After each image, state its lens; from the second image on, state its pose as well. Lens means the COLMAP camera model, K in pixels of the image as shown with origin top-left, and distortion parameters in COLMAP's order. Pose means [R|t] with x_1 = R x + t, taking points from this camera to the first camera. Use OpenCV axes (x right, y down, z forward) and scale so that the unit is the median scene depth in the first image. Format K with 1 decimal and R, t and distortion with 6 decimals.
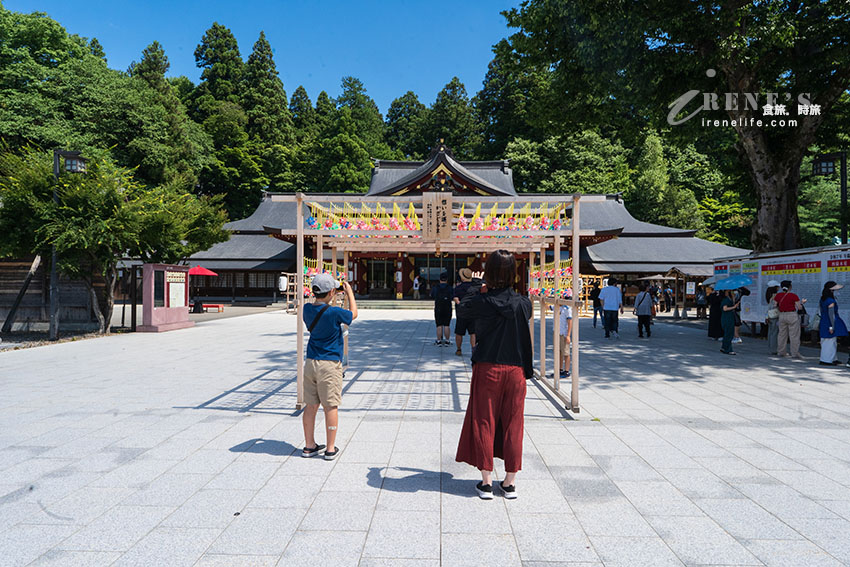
lens RADIAL K [[575.6, 0, 425.0], [0, 575.6, 283.5], [0, 0, 1]] dist [-0.020637, 0.006313]
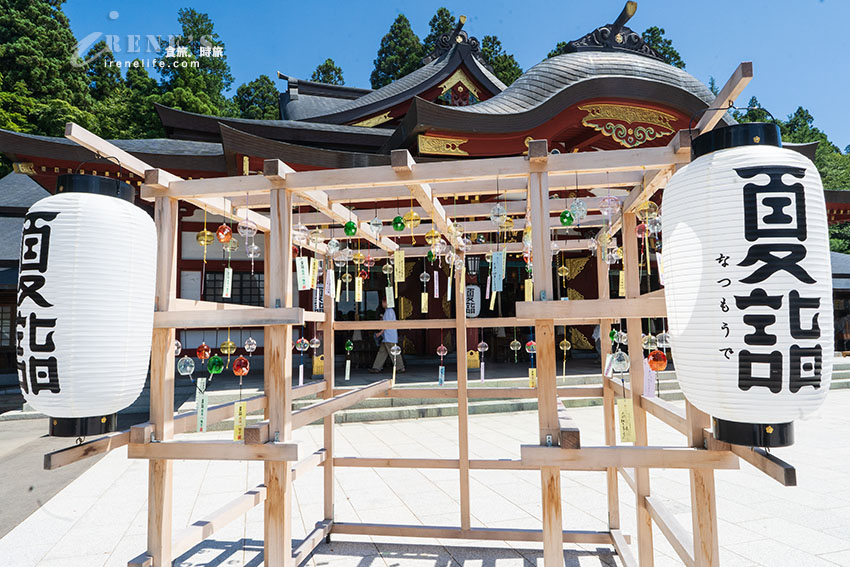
lens RADIAL K [[575.6, 0, 425.0], [0, 575.6, 283.5], [0, 0, 1]] dist [-0.020637, 0.006313]
pose [[0.948804, 0.002969, 0.315852, -0.095125], [0.023713, 0.996464, -0.080599, 0.002080], [-0.314974, 0.083963, 0.945379, 0.380100]]
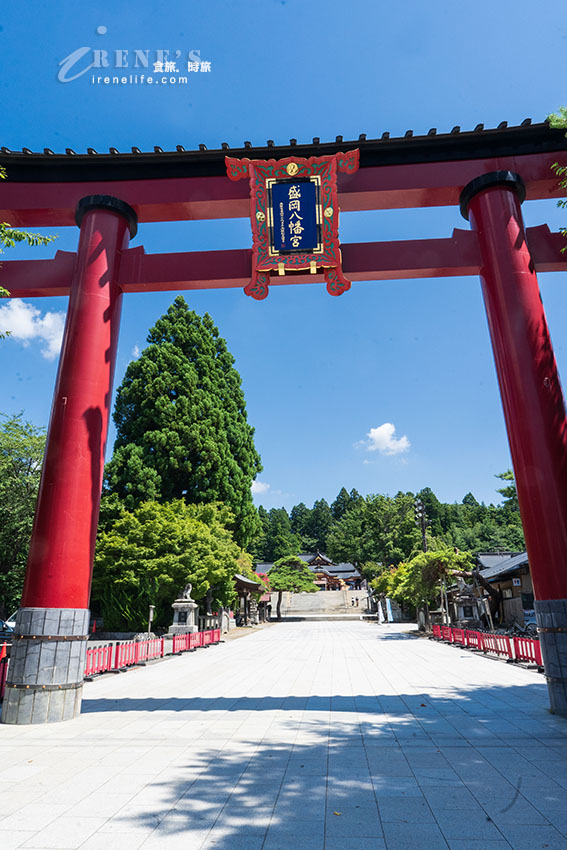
lens RADIAL K [[575.6, 0, 283.5], [0, 575.6, 425.0], [0, 0, 1]] dist [-0.020637, 0.006313]
pose [[0.999077, -0.035175, -0.024674, -0.041753], [0.026072, 0.952767, -0.302583, 0.044583], [0.034151, 0.301660, 0.952804, -1.556856]]
